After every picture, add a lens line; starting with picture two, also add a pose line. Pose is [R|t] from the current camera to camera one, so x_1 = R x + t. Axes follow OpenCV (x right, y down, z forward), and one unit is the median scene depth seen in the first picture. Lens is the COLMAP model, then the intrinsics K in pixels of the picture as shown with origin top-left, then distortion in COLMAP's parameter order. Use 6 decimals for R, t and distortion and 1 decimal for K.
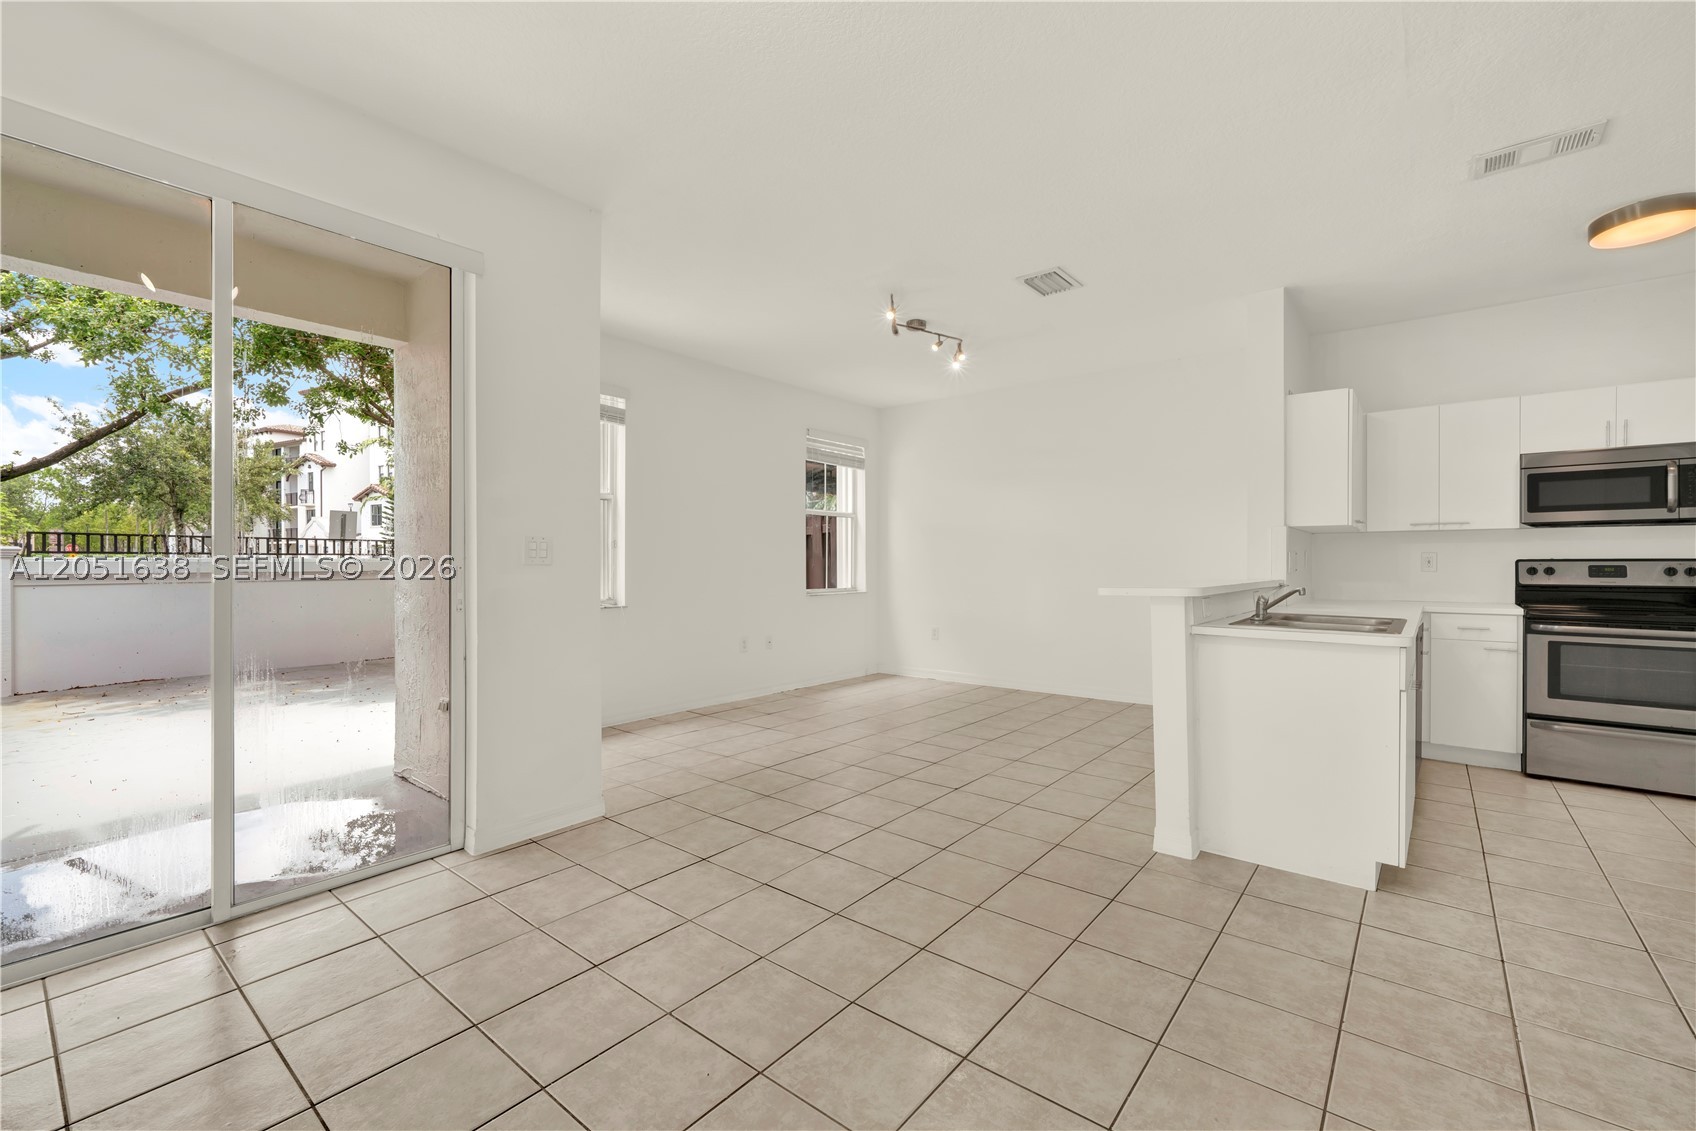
lens RADIAL K [[720.4, 0, 846.2], [0, 720.4, 565.8], [0, 0, 1]] dist [0.000094, 0.000403]
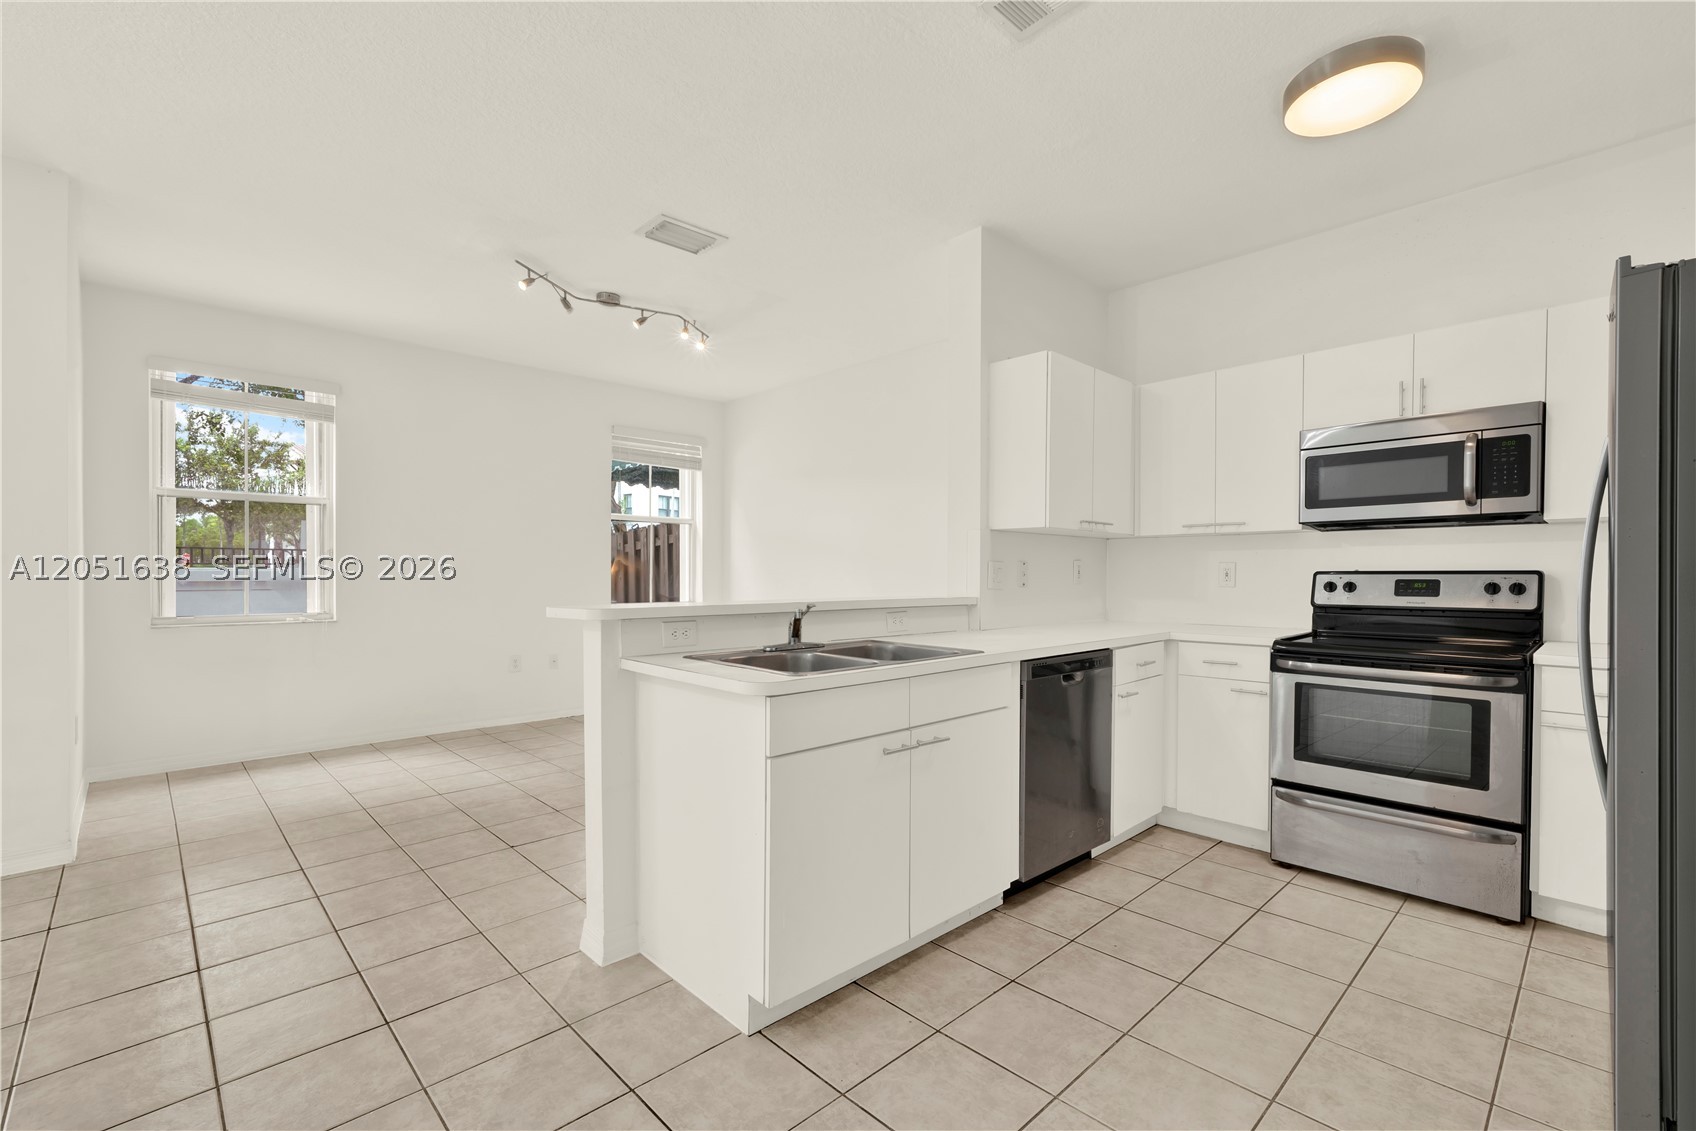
lens RADIAL K [[743.9, 0, 844.7], [0, 743.9, 582.9], [0, 0, 1]] dist [0.000188, -0.000143]
pose [[0.992274, 0.002454, -0.124039, 0.454025], [-0.001422, 0.999964, 0.008407, -0.002243], [0.124055, -0.008166, 0.992242, 0.139222]]
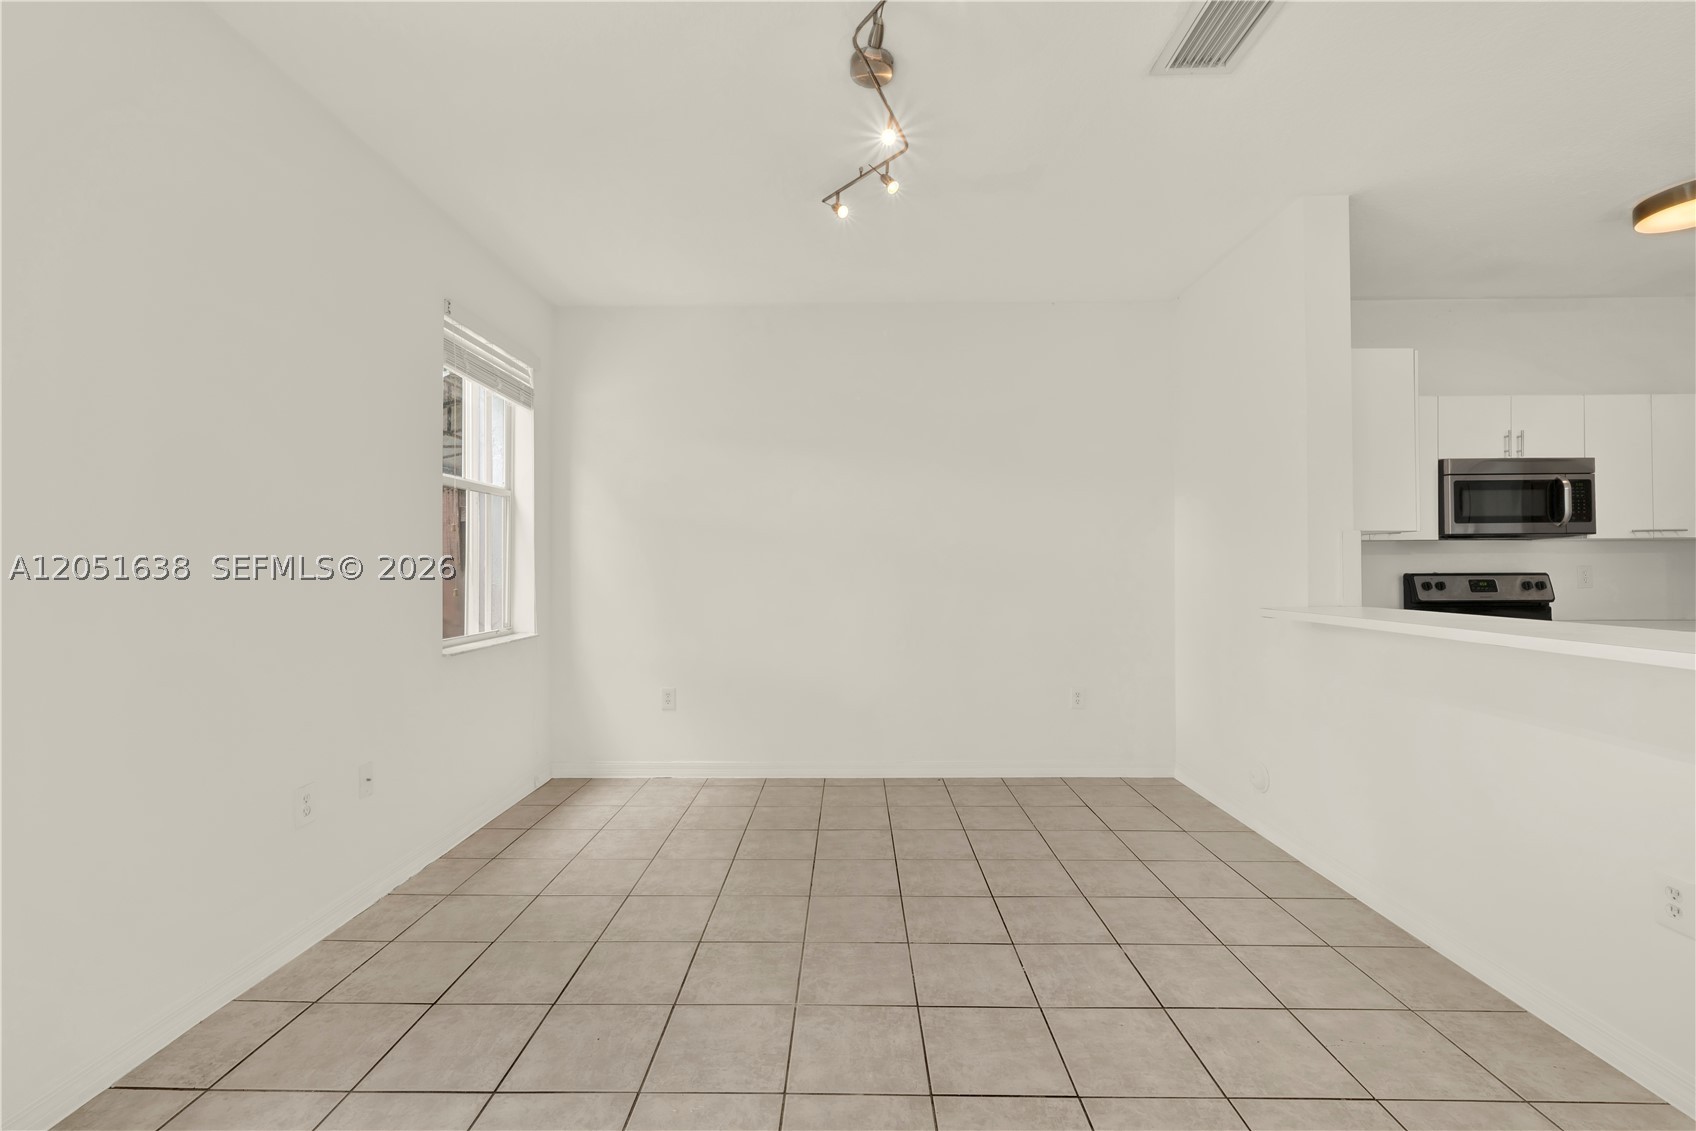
lens RADIAL K [[726.8, 0, 843.2], [0, 726.8, 558.6], [0, 0, 1]] dist [-0.000103, 0.000290]
pose [[0.783183, 0.003848, 0.621780, -0.185902], [0.007268, 0.999856, -0.015343, -0.016065], [-0.621749, 0.016535, 0.783042, 0.609773]]
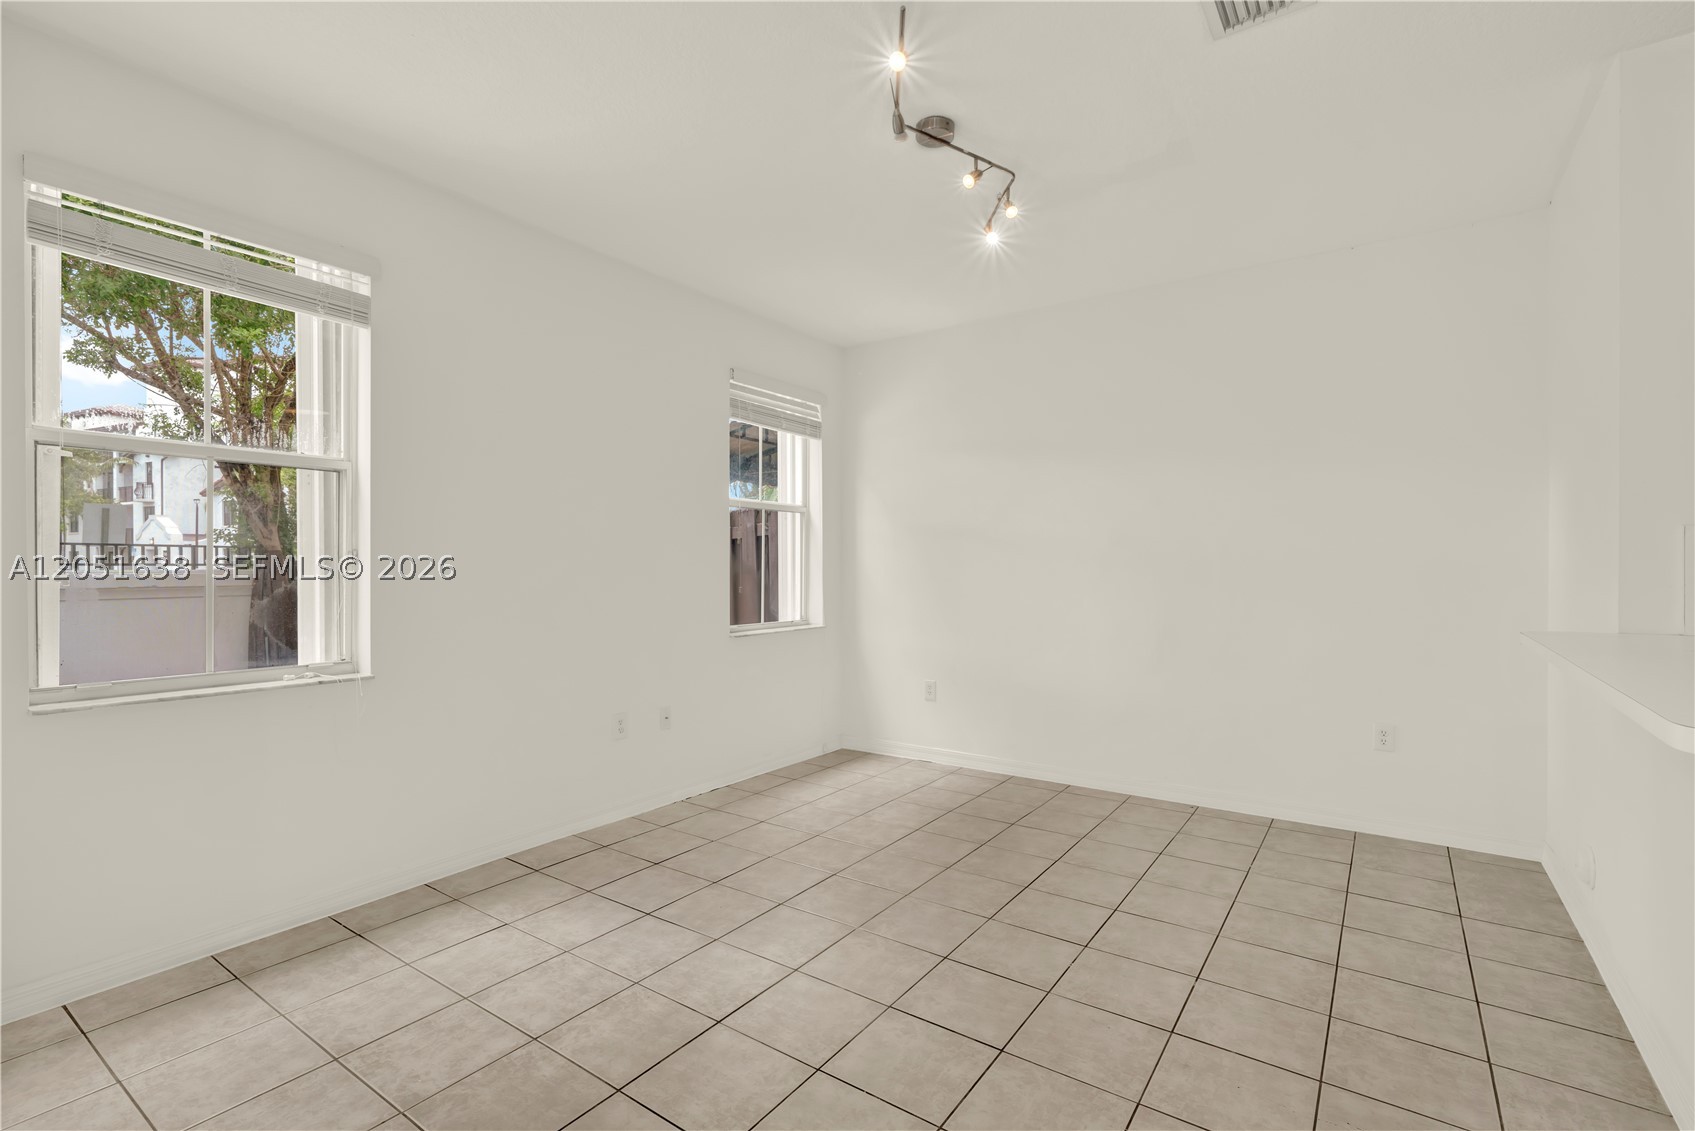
lens RADIAL K [[783.7, 0, 835.4], [0, 783.7, 569.6], [0, 0, 1]] dist [0.001932, 0.000296]
pose [[0.998073, -0.000269, 0.062055, -0.007803], [0.000402, 0.999998, -0.002134, -0.019488], [-0.062055, 0.002155, 0.998070, 0.415417]]
